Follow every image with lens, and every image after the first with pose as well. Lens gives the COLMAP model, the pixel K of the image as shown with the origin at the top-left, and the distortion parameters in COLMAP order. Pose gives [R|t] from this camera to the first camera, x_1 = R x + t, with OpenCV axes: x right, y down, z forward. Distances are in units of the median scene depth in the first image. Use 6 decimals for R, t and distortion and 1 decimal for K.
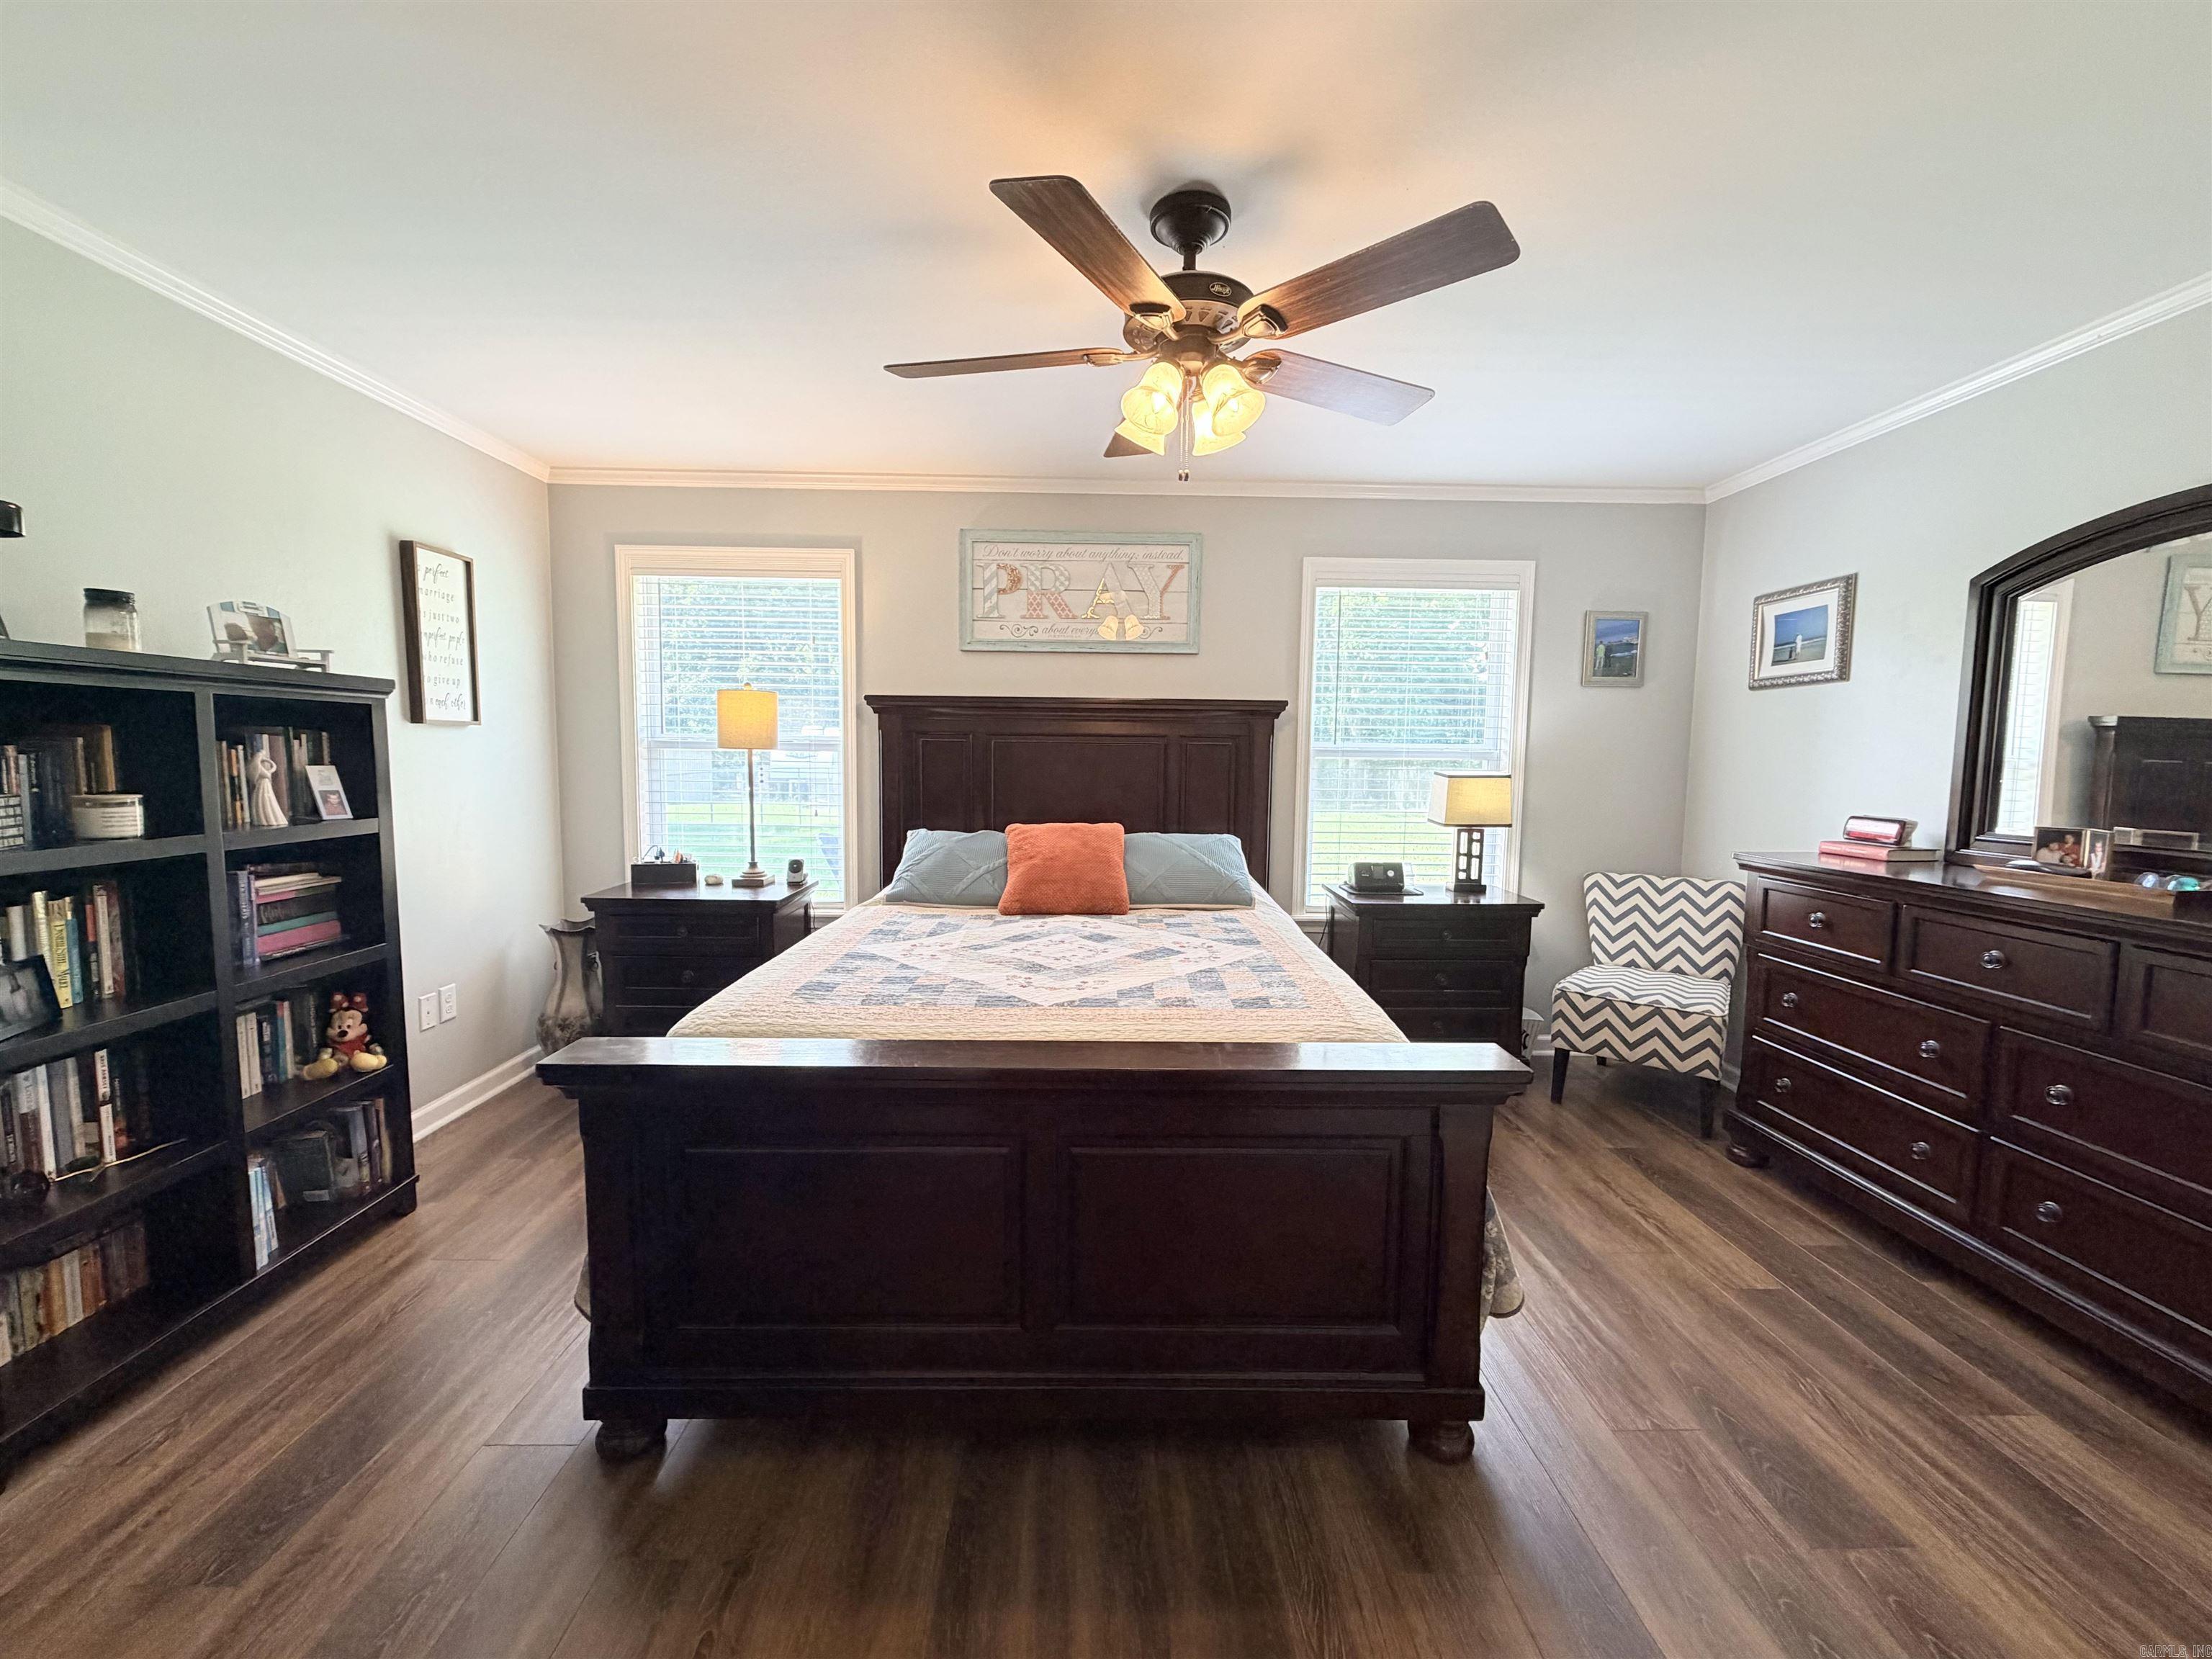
lens RADIAL K [[882.4, 0, 1109.9], [0, 882.4, 833.2], [0, 0, 1]] dist [-0.001896, -0.000058]
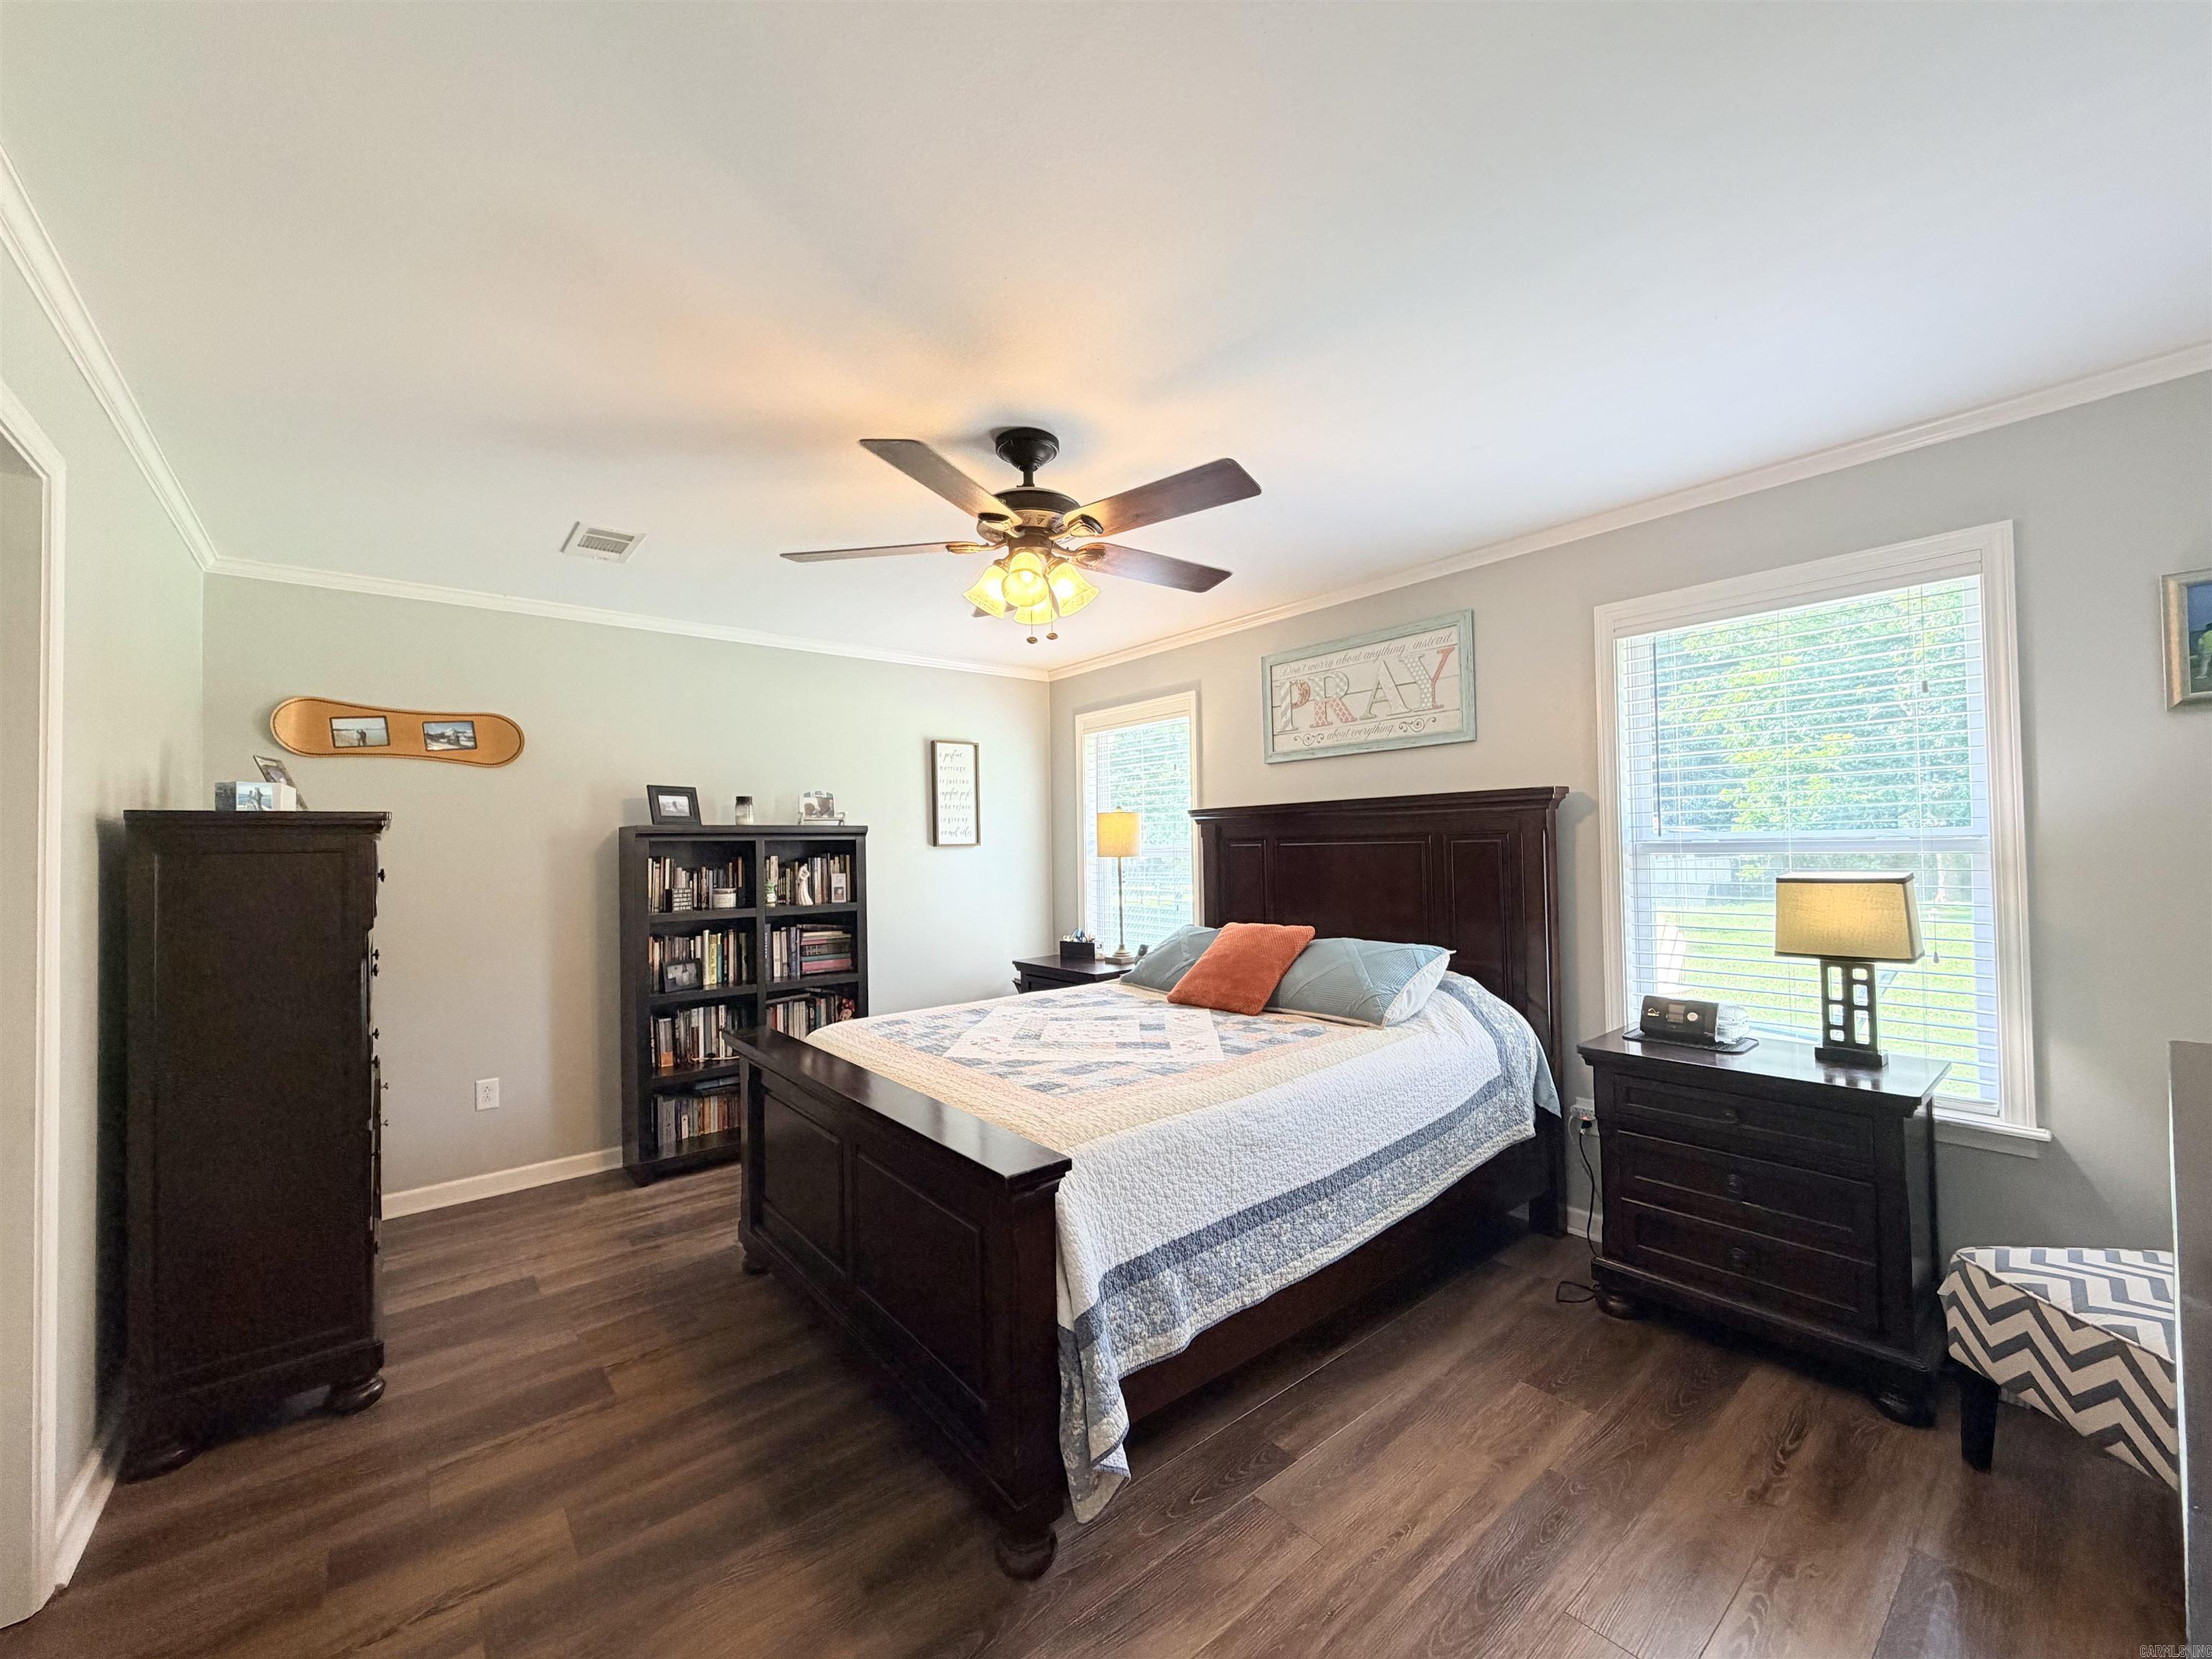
lens RADIAL K [[882.4, 0, 1115.4], [0, 882.4, 828.5], [0, 0, 1]] dist [-0.001896, -0.000058]
pose [[0.619975, -0.041005, -0.783549, 0.589347], [-0.046243, 0.994988, -0.088659, -0.020408], [0.783258, 0.091200, 0.614971, 0.185669]]
